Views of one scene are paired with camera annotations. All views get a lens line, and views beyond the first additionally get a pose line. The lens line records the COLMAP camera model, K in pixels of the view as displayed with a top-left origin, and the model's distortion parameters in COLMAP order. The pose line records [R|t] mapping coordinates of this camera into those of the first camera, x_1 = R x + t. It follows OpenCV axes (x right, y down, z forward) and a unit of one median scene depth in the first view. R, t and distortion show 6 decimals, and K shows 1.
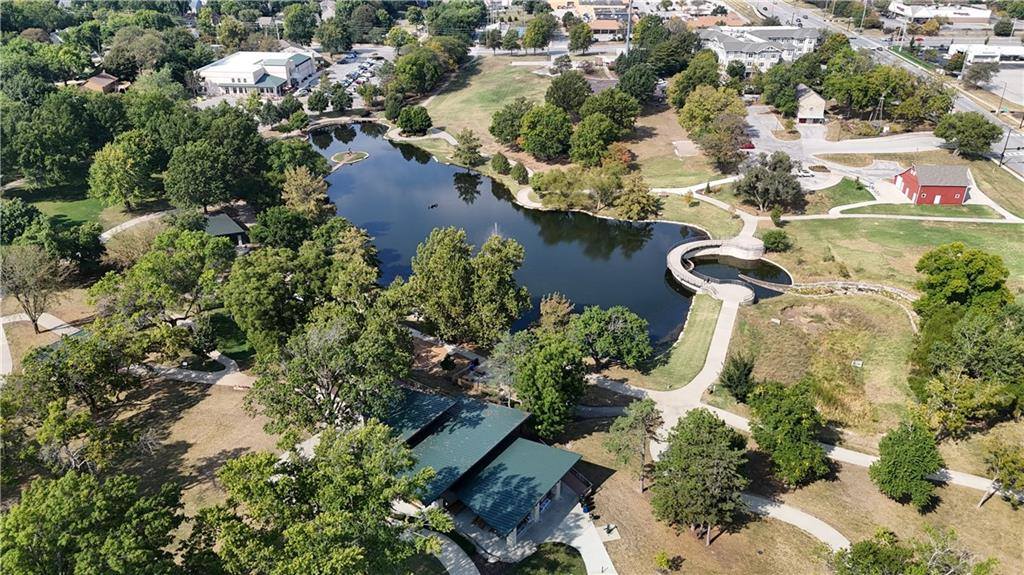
lens RADIAL K [[757.8, 0, 512.0], [0, 757.8, 287.5], [0, 0, 1]] dist [0.016422, -0.009187]
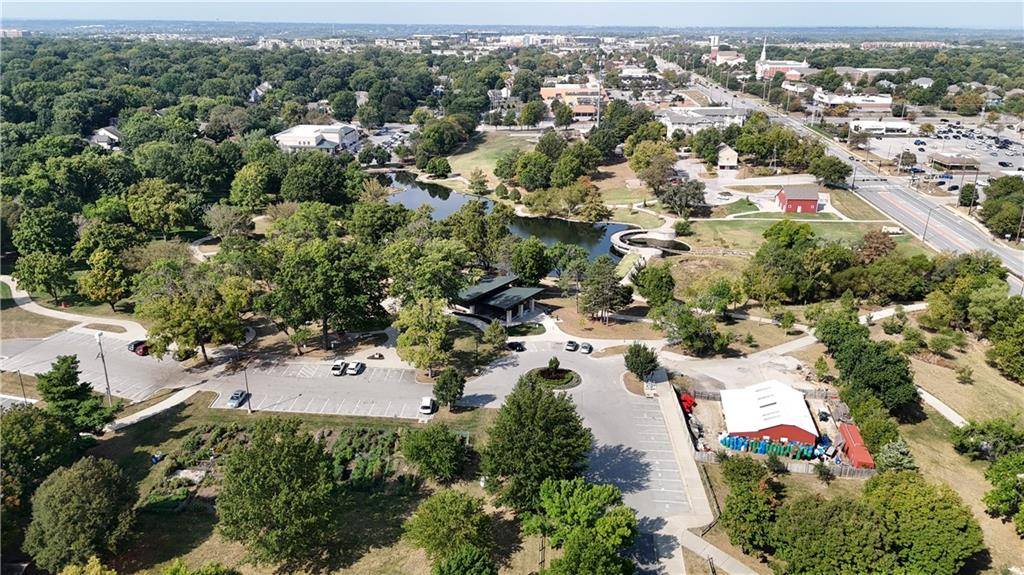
lens RADIAL K [[757.8, 0, 512.0], [0, 757.8, 287.5], [0, 0, 1]] dist [0.016422, -0.009187]
pose [[0.999998, 0.000719, 0.001702, 0.001291], [-0.000503, 0.992308, -0.123794, 0.159394], [-0.001778, 0.123793, 0.992307, -0.320936]]
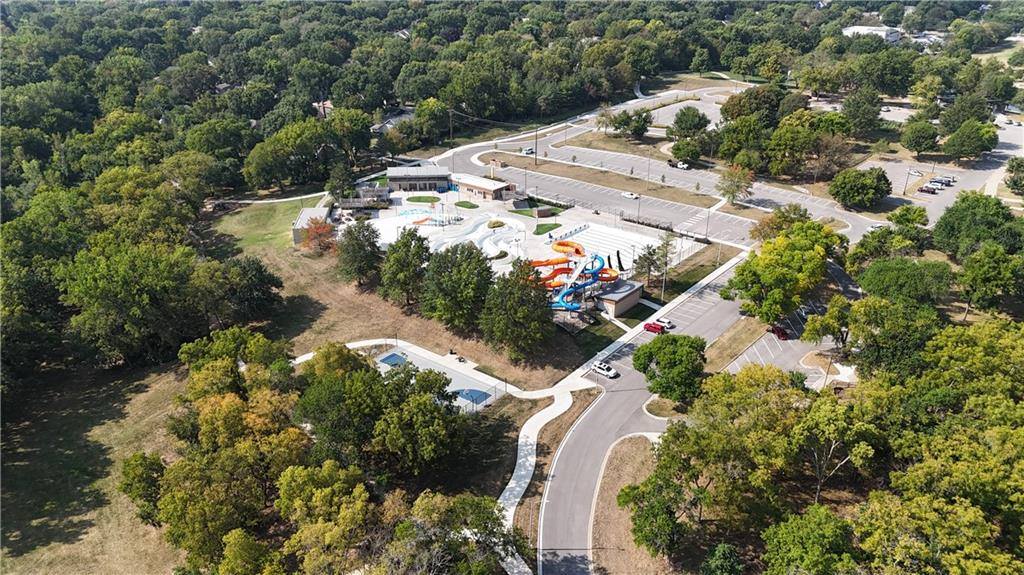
lens RADIAL K [[739.6, 0, 512.0], [0, 739.6, 287.5], [0, 0, 1]] dist [0.065687, -0.053014]
pose [[0.800911, 0.241478, -0.547933, 0.132957], [-0.260610, 0.964436, 0.044102, 0.515876], [0.539096, 0.107475, 0.835359, -1.042618]]
